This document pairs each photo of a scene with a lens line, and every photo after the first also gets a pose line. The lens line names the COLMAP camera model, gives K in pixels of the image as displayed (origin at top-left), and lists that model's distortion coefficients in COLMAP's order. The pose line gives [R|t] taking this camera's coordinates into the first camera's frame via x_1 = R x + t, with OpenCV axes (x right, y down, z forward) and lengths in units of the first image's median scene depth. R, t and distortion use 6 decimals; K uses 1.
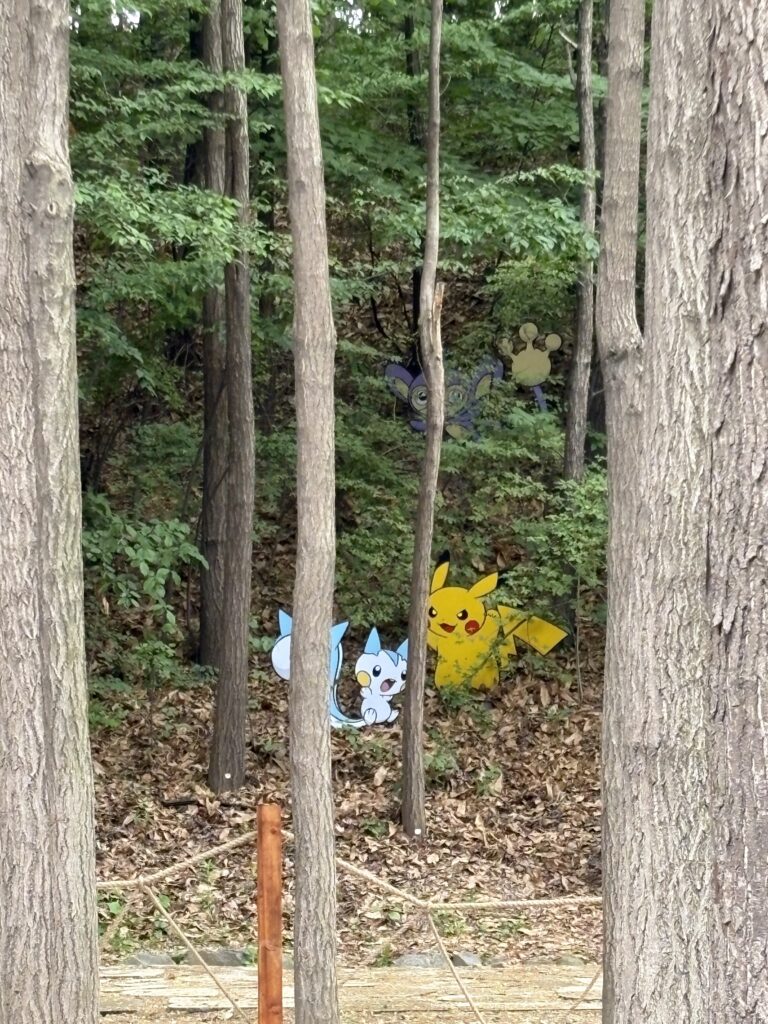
lens RADIAL K [[3938.5, 0, 383.9], [0, 3938.5, 513.2], [0, 0, 1]] dist [0.202986, 0.000000]
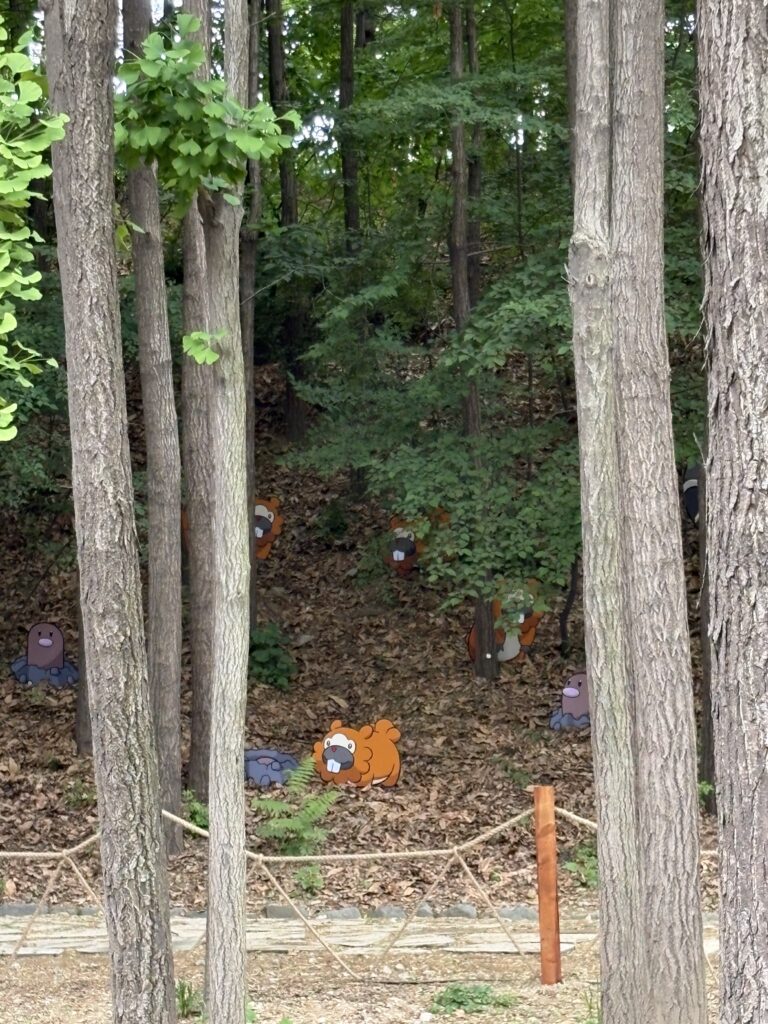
lens RADIAL K [[3379.4, 0, 384.1], [0, 3379.4, 510.7], [0, 0, 1]] dist [0.202519, 0.000000]
pose [[0.944554, -0.023974, -0.327480, 0.189837], [0.022797, 0.999712, -0.007432, -0.001796], [0.327564, -0.000446, 0.944829, 0.020647]]
